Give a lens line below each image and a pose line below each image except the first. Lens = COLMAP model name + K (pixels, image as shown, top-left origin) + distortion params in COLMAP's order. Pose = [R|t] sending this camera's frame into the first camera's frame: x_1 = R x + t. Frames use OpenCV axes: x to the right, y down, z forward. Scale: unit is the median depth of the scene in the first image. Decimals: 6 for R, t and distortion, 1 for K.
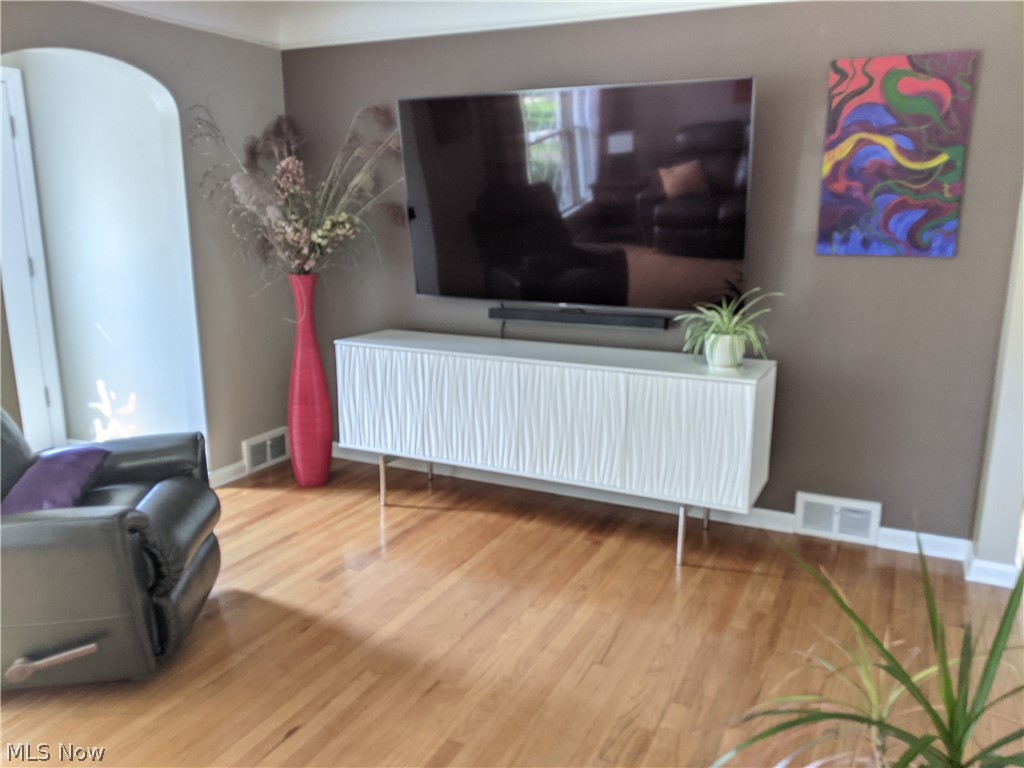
lens RADIAL K [[824.5, 0, 518.0], [0, 824.5, 373.0], [0, 0, 1]] dist [0.102156, -0.189640]
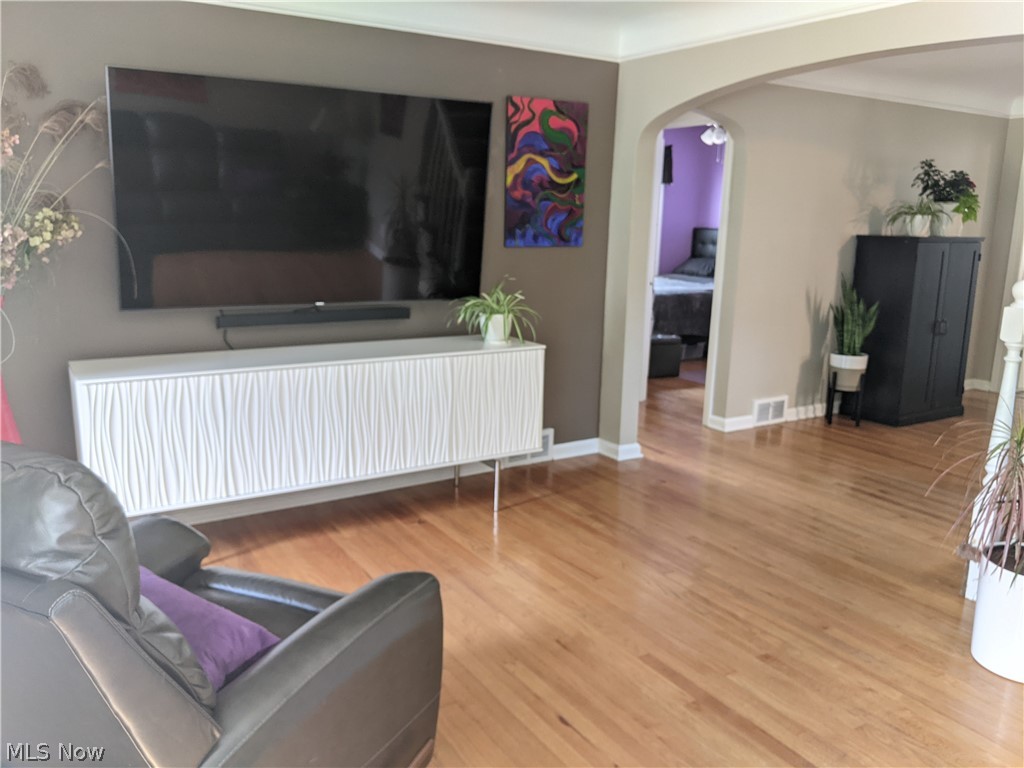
lens RADIAL K [[824.5, 0, 518.0], [0, 824.5, 373.0], [0, 0, 1]] dist [0.102156, -0.189640]
pose [[0.521908, -0.151629, 0.839417, -0.759826], [0.154803, 0.984570, 0.081600, -0.054531], [-0.838837, 0.087356, 0.537328, 0.334898]]
